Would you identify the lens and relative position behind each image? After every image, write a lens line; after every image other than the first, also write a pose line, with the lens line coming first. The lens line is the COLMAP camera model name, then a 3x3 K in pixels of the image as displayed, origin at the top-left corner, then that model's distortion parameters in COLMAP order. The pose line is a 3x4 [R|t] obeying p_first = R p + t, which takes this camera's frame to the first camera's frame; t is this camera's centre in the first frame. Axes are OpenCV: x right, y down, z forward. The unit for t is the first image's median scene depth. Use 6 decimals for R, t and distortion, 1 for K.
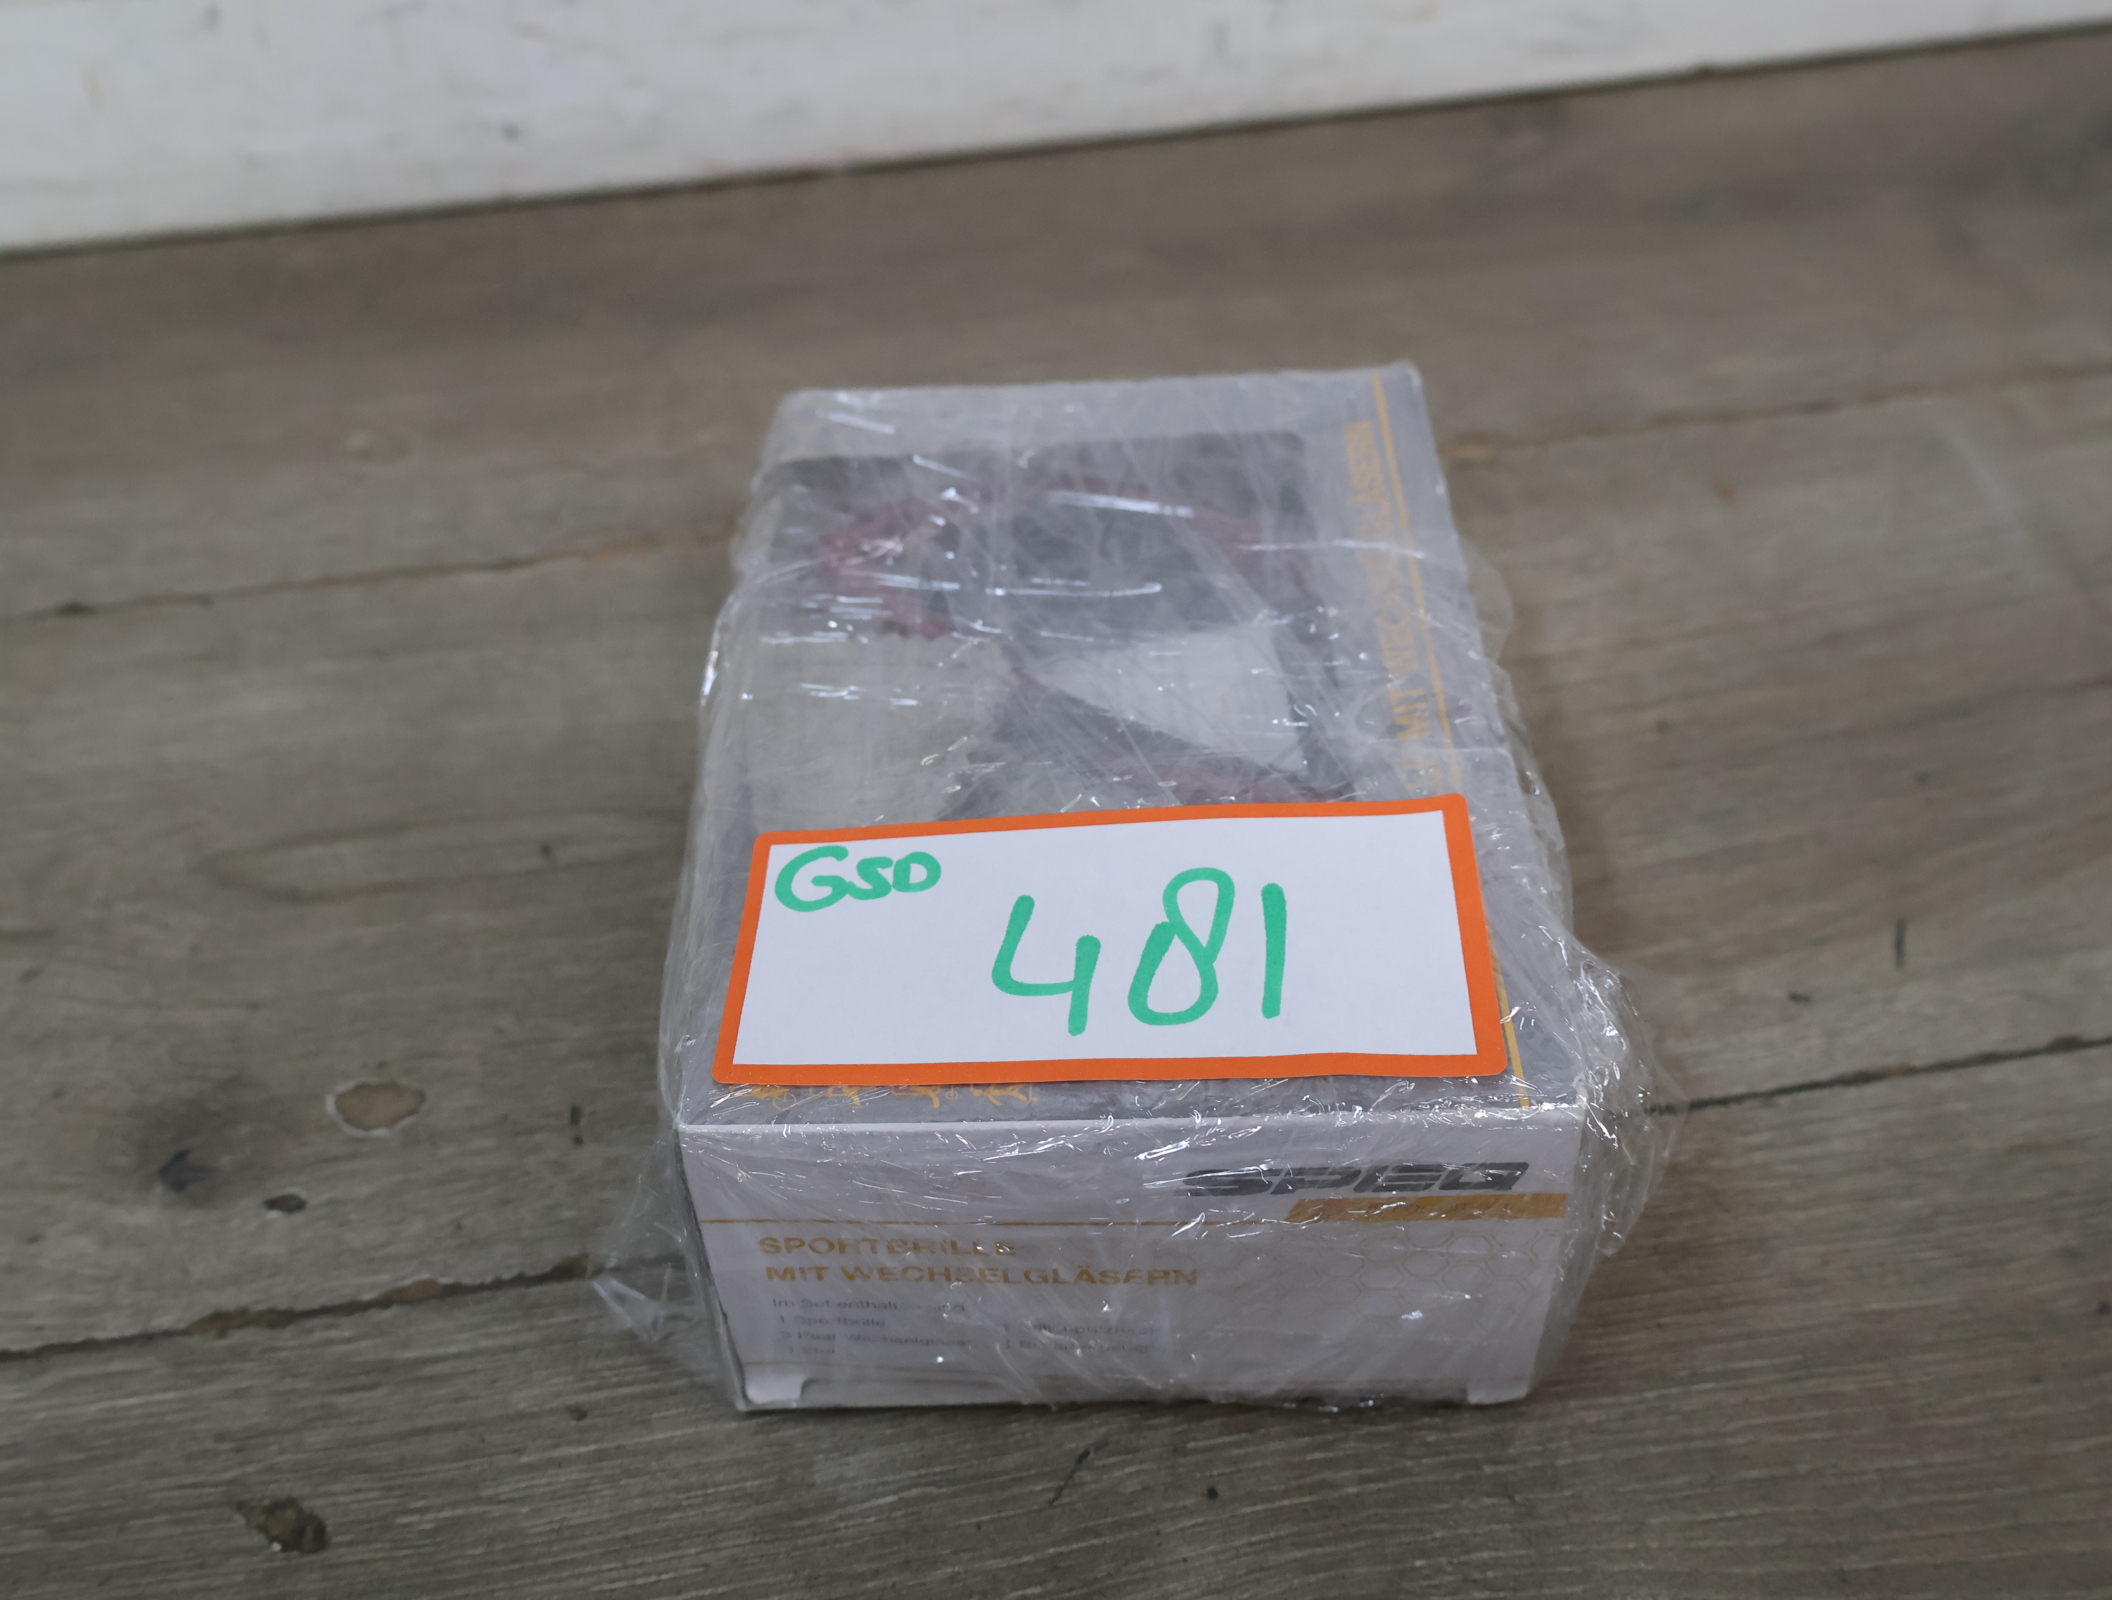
lens RADIAL K [[2148.9, 0, 1042.0], [0, 2148.9, 800.8], [0, 0, 1]] dist [0.010008, -0.007433]
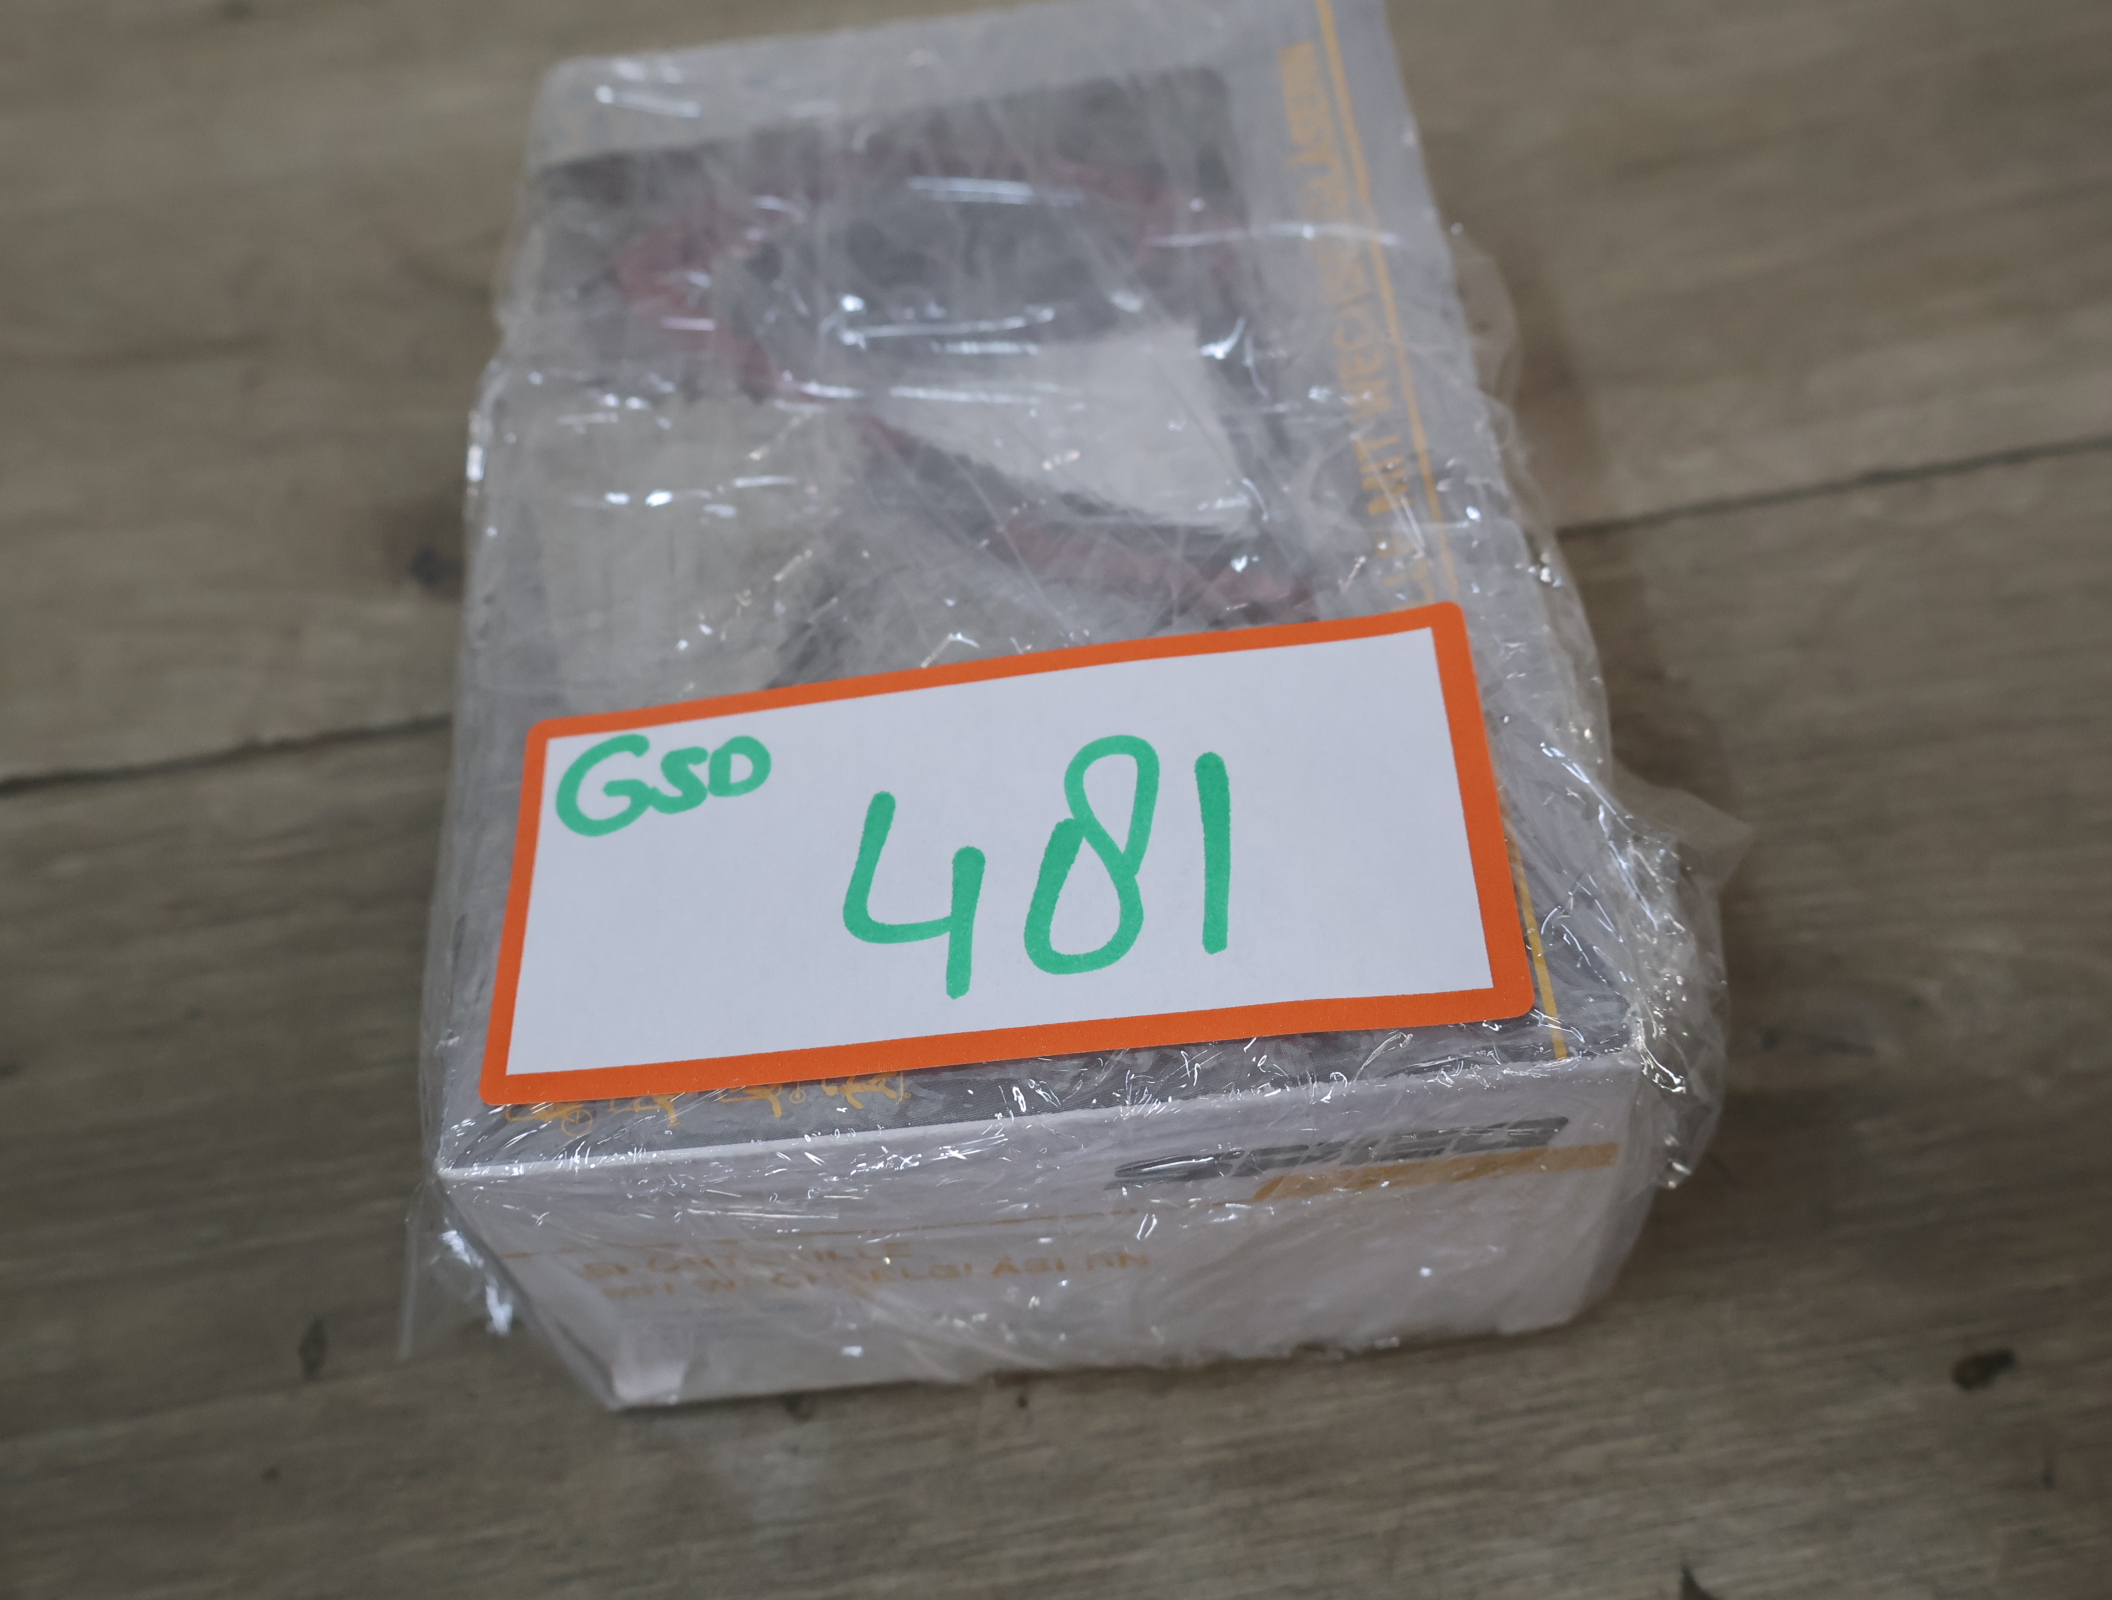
lens RADIAL K [[2148.9, 0, 1042.0], [0, 2148.9, 800.8], [0, 0, 1]] dist [0.010008, -0.007433]
pose [[0.996156, -0.086602, -0.013173, 0.056409], [0.087458, 0.974732, 0.205544, -0.101062], [-0.004961, -0.205906, 0.978559, 0.259718]]
